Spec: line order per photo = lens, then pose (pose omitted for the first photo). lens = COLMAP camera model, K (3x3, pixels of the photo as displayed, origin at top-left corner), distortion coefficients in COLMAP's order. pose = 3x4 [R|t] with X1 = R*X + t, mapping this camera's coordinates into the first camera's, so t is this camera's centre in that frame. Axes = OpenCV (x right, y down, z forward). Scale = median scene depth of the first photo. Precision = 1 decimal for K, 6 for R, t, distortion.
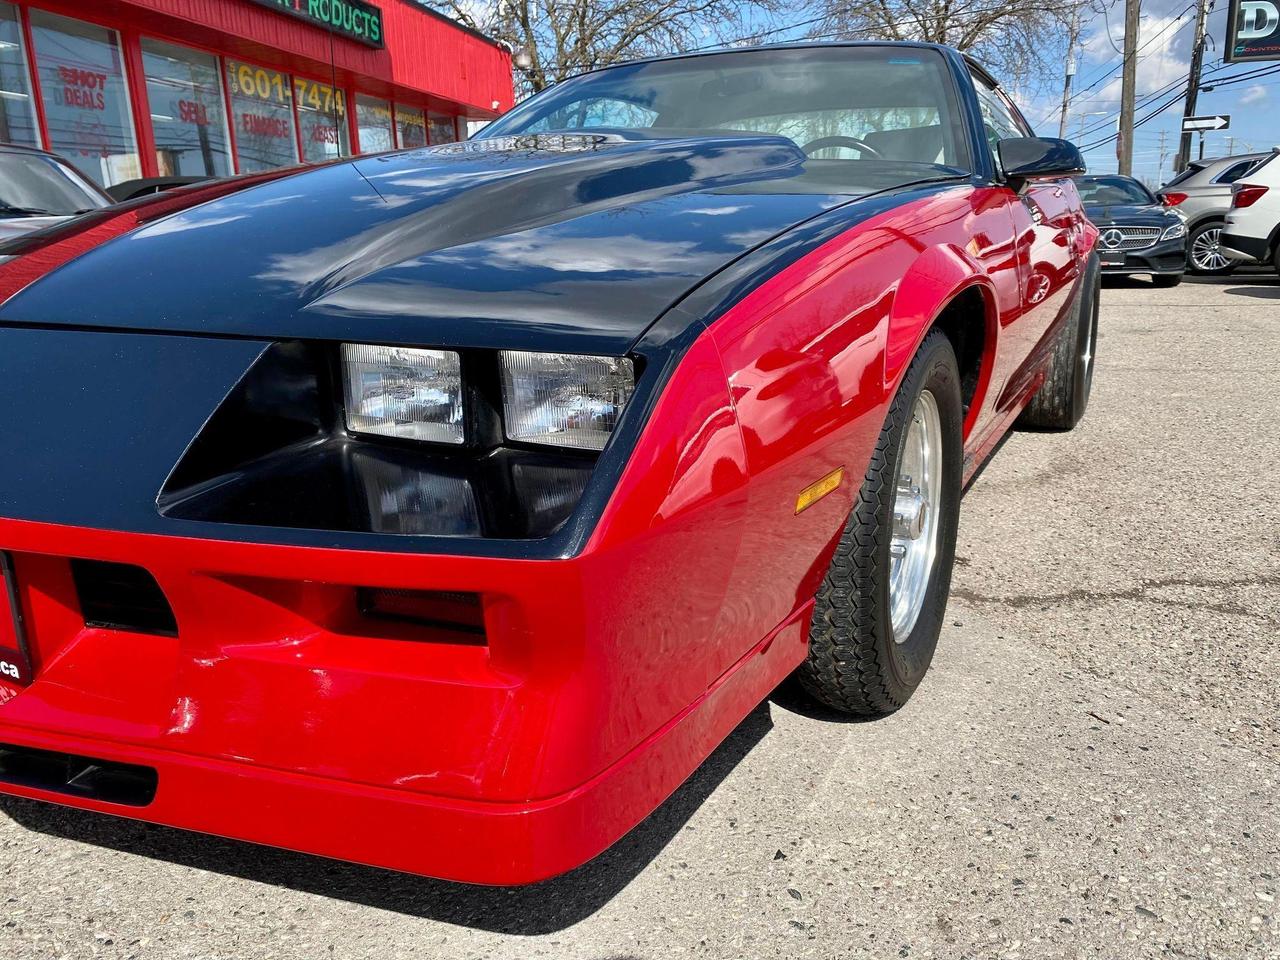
lens RADIAL K [[989.6, 0, 646.9], [0, 989.6, 486.5], [0, 0, 1]] dist [-0.005249, 0.004652]
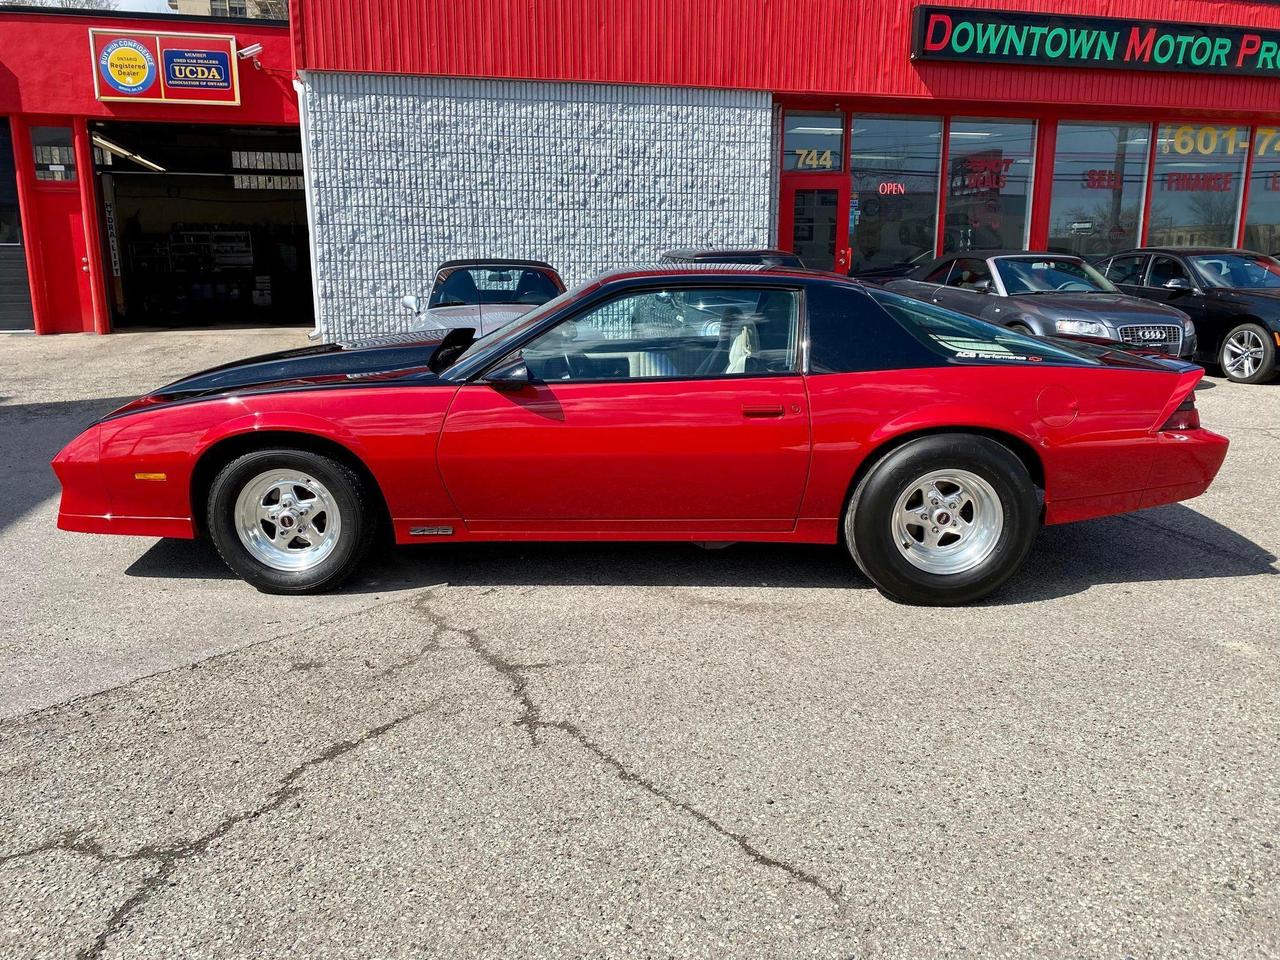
lens RADIAL K [[988.2, 0, 595.3], [0, 988.2, 479.5], [0, 0, 1]] dist [-0.006505, -0.002048]
pose [[0.389570, 0.209825, -0.896777, 0.685531], [-0.222386, 0.966321, 0.129490, -0.137922], [0.893745, 0.148985, 0.423112, 0.158504]]
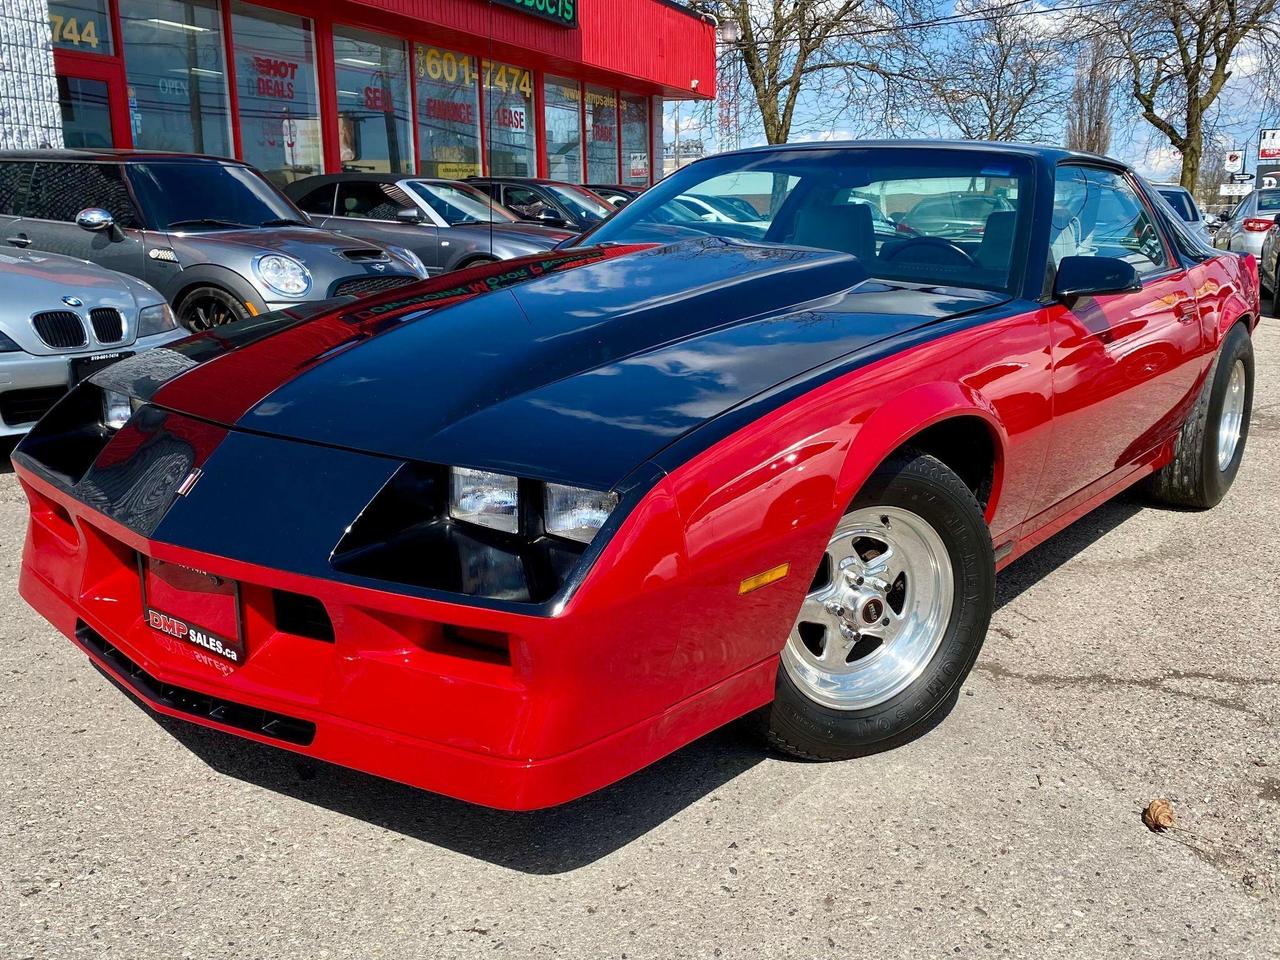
lens RADIAL K [[1187.5, 0, 650.1], [0, 1187.5, 447.4], [0, 0, 1]] dist [0.006453, 0.012498]
pose [[0.981403, 0.057334, -0.183195, 0.060491], [-0.065758, 0.997024, -0.040242, -0.020477], [0.180342, 0.051541, 0.982253, -0.135516]]
